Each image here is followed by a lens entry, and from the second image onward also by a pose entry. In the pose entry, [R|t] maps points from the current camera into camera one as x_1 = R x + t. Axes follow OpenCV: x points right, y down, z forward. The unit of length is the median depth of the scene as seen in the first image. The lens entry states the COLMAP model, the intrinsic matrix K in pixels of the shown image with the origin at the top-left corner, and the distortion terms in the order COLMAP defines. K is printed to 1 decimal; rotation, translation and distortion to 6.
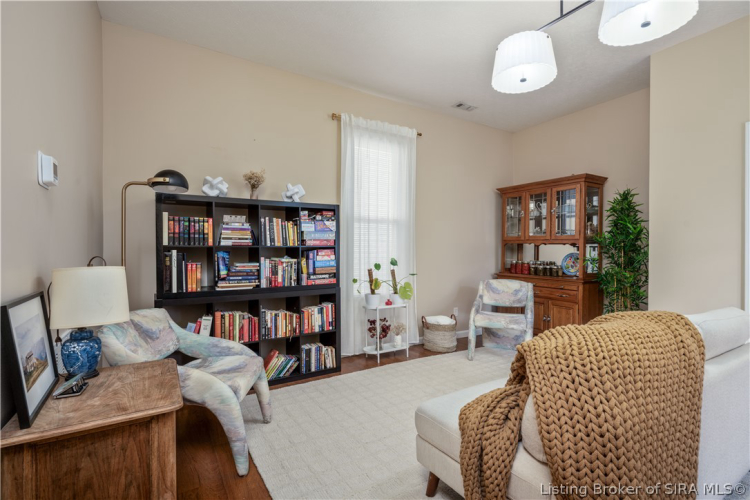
lens RADIAL K [[362.1, 0, 375.0], [0, 362.1, 250.0], [0, 0, 1]] dist [0.000437, 0.000046]
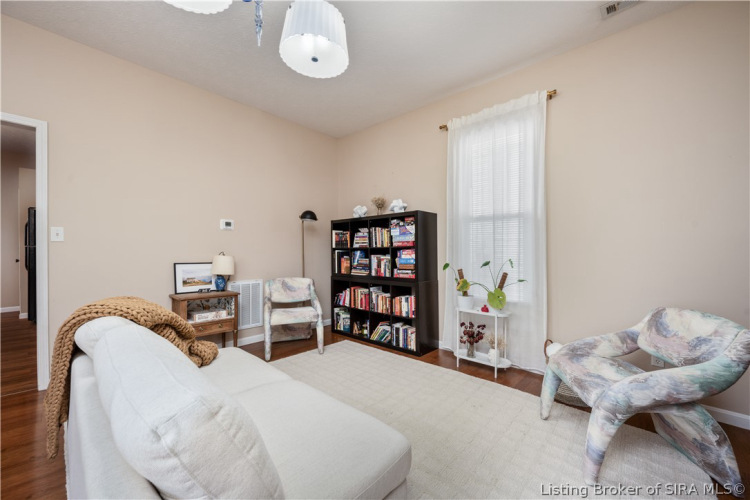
lens RADIAL K [[296.1, 0, 380.3], [0, 296.1, 251.8], [0, 0, 1]] dist [0.000532, -0.000199]
pose [[0.275292, 0.000181, -0.961361, 0.804562], [-0.004094, 0.999991, -0.000984, 0.007931], [0.961352, 0.004207, 0.275290, 0.661551]]
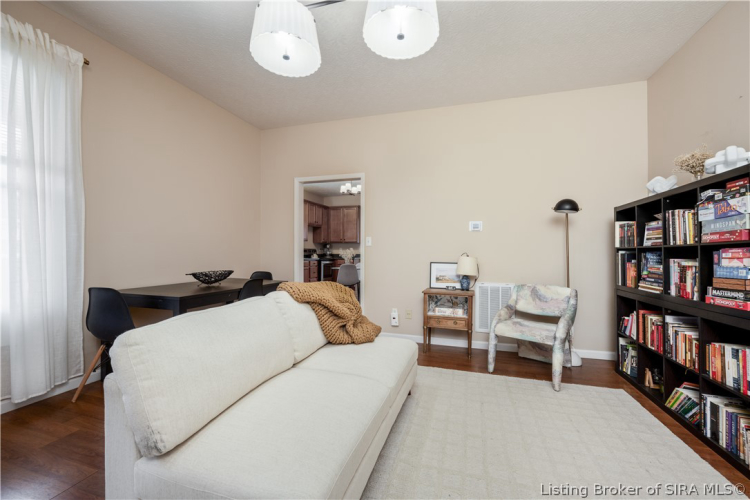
lens RADIAL K [[296.1, 0, 380.3], [0, 296.1, 251.8], [0, 0, 1]] dist [0.000532, -0.000199]
pose [[-0.750822, -0.007626, -0.660460, 0.610171], [-0.008102, 0.999964, -0.002336, 0.010319], [0.660455, 0.003597, -0.750857, 1.011196]]
